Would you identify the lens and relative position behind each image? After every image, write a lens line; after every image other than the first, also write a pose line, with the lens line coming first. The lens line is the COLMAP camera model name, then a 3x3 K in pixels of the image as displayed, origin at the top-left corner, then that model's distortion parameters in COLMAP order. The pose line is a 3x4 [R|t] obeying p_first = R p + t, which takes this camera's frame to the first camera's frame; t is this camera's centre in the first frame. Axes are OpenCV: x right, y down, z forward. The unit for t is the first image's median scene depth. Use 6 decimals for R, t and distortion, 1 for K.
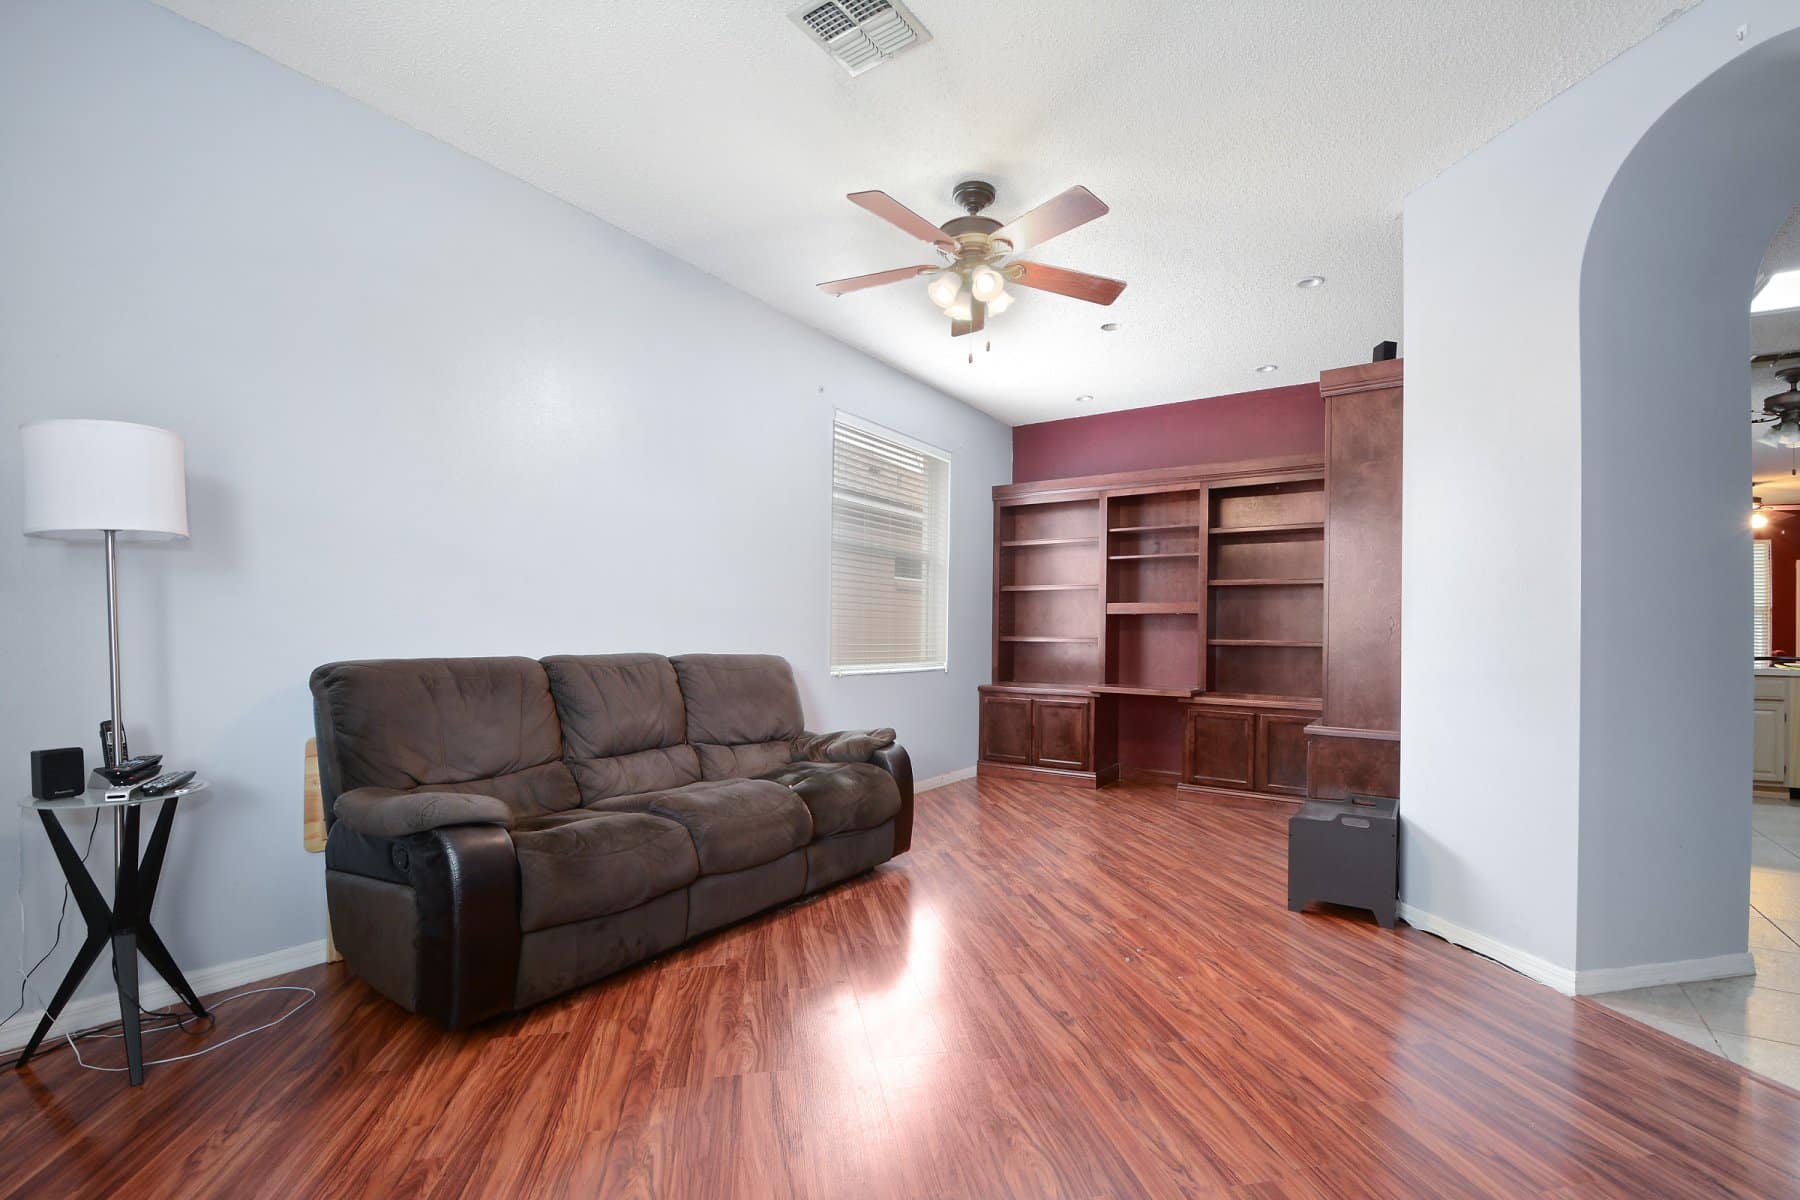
lens RADIAL K [[790.2, 0, 936.7], [0, 790.2, 631.1], [0, 0, 1]] dist [-0.000544, -0.000191]
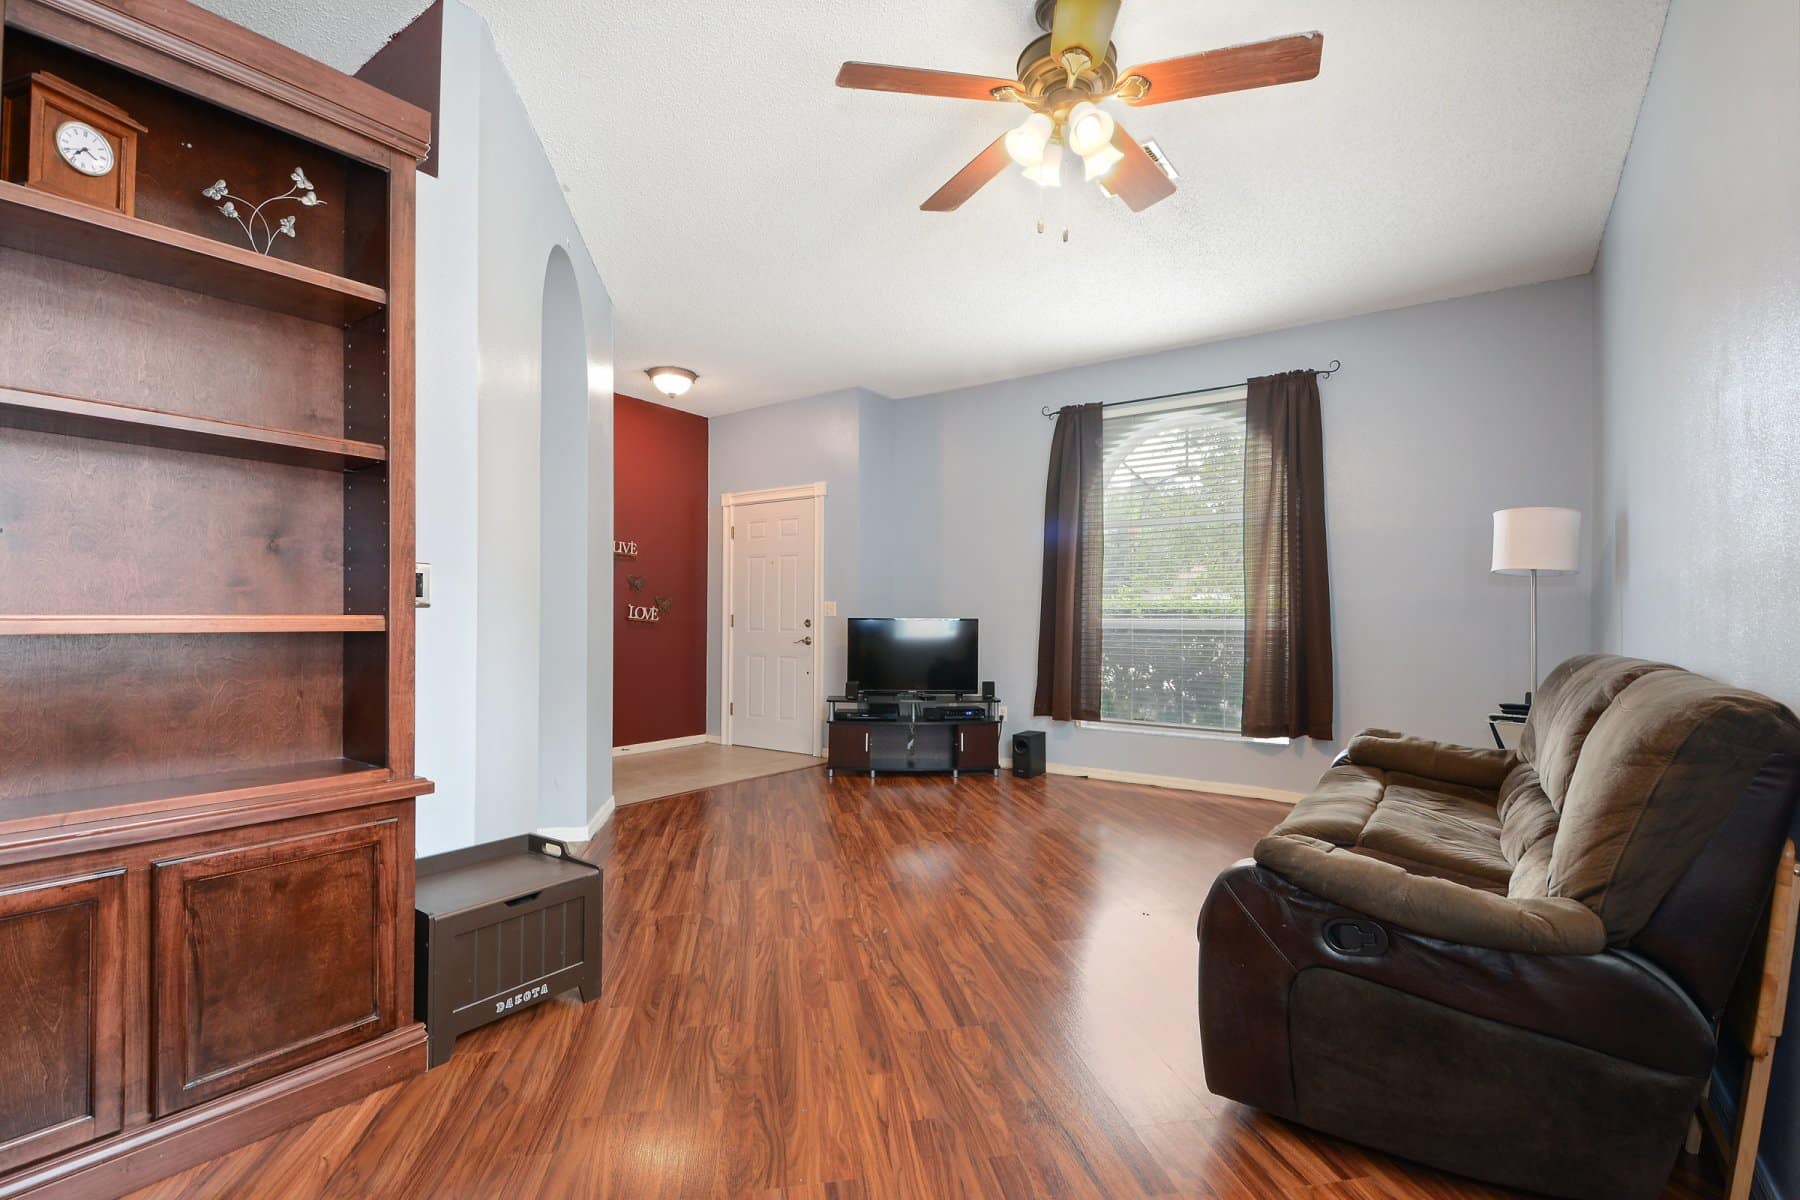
lens RADIAL K [[820.4, 0, 901.5], [0, 820.4, 621.8], [0, 0, 1]] dist [0.000943, -0.000653]
pose [[-0.998262, -0.018573, 0.055924, 0.127569], [-0.018587, 0.999827, 0.000253, 0.009338], [-0.055920, -0.000787, -0.998435, 1.567061]]
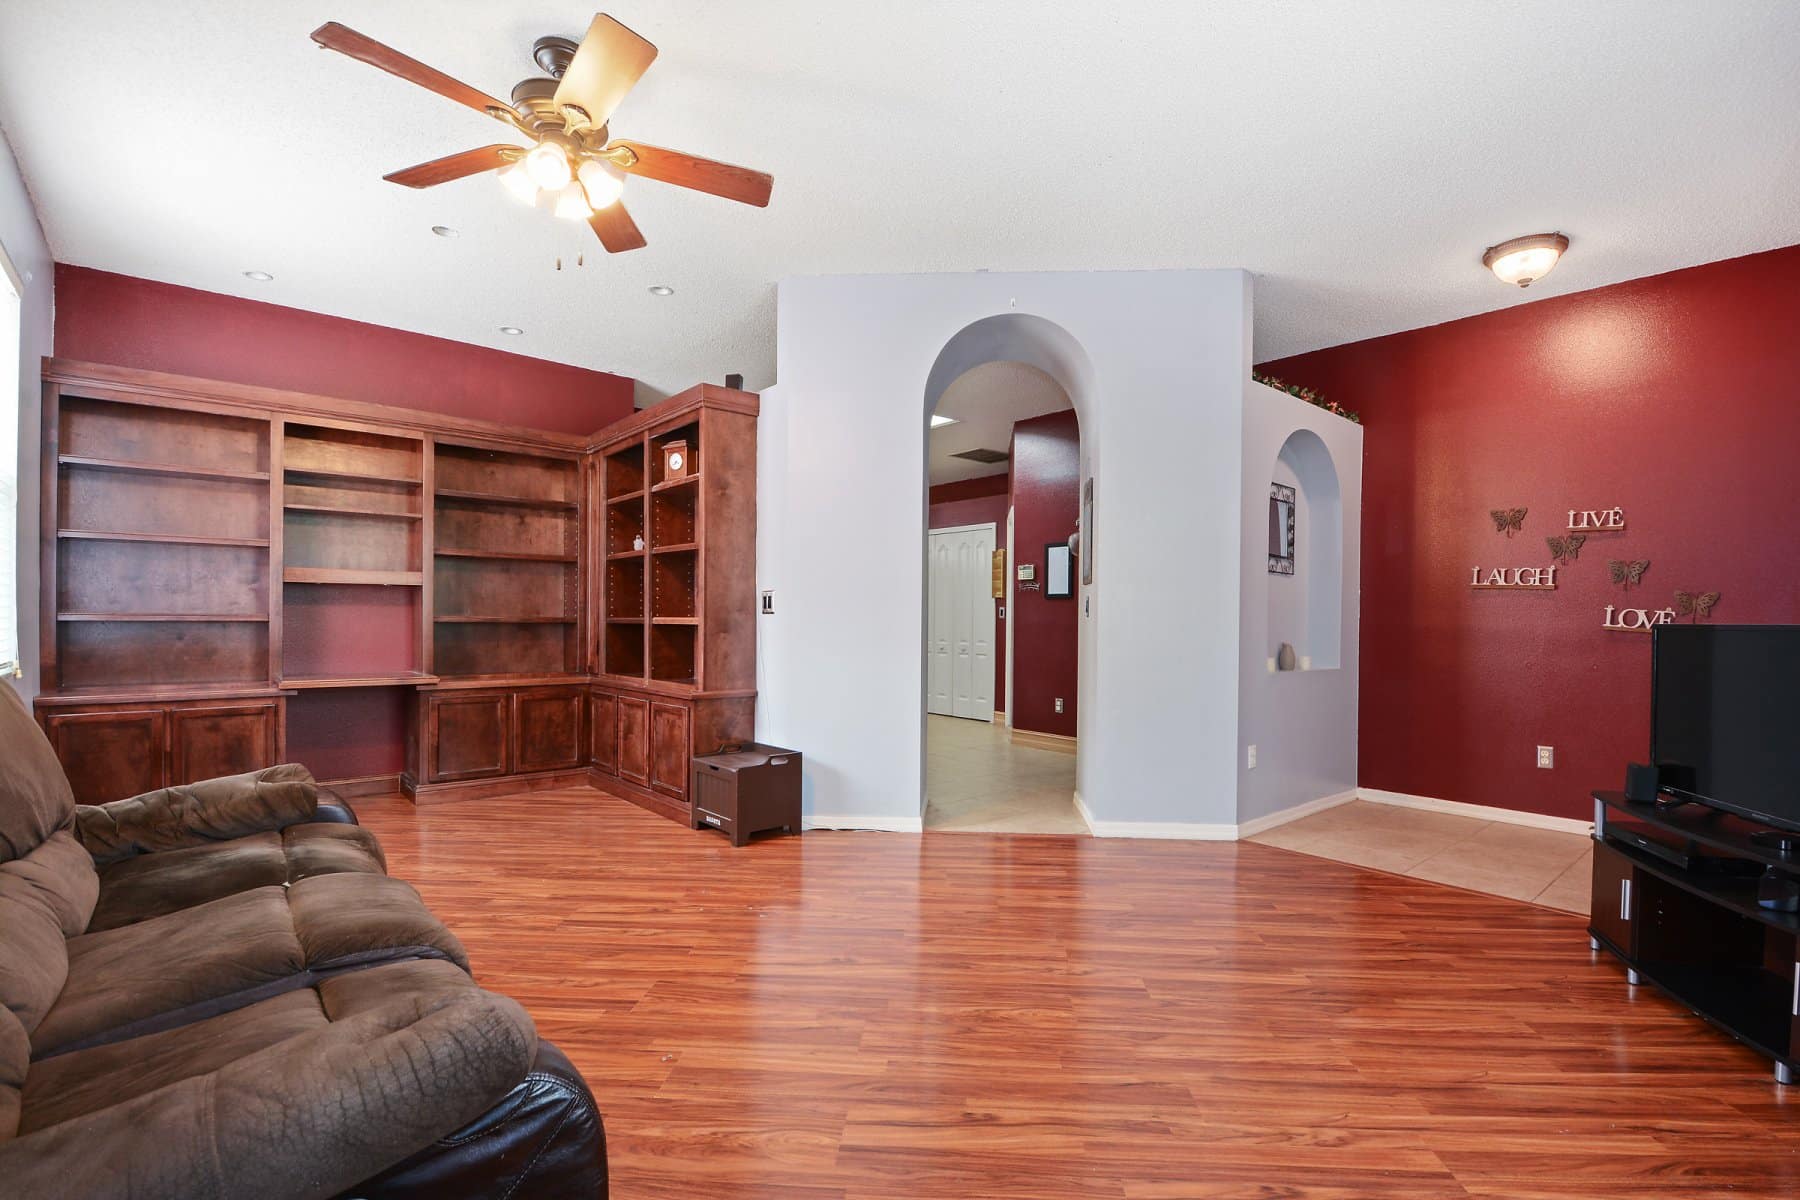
lens RADIAL K [[820.4, 0, 901.5], [0, 820.4, 621.8], [0, 0, 1]] dist [0.000943, -0.000653]
pose [[0.277700, -0.015851, 0.960537, -0.589066], [-0.009352, 0.999772, 0.019202, -0.007629], [-0.960622, -0.014315, 0.277488, 0.389812]]
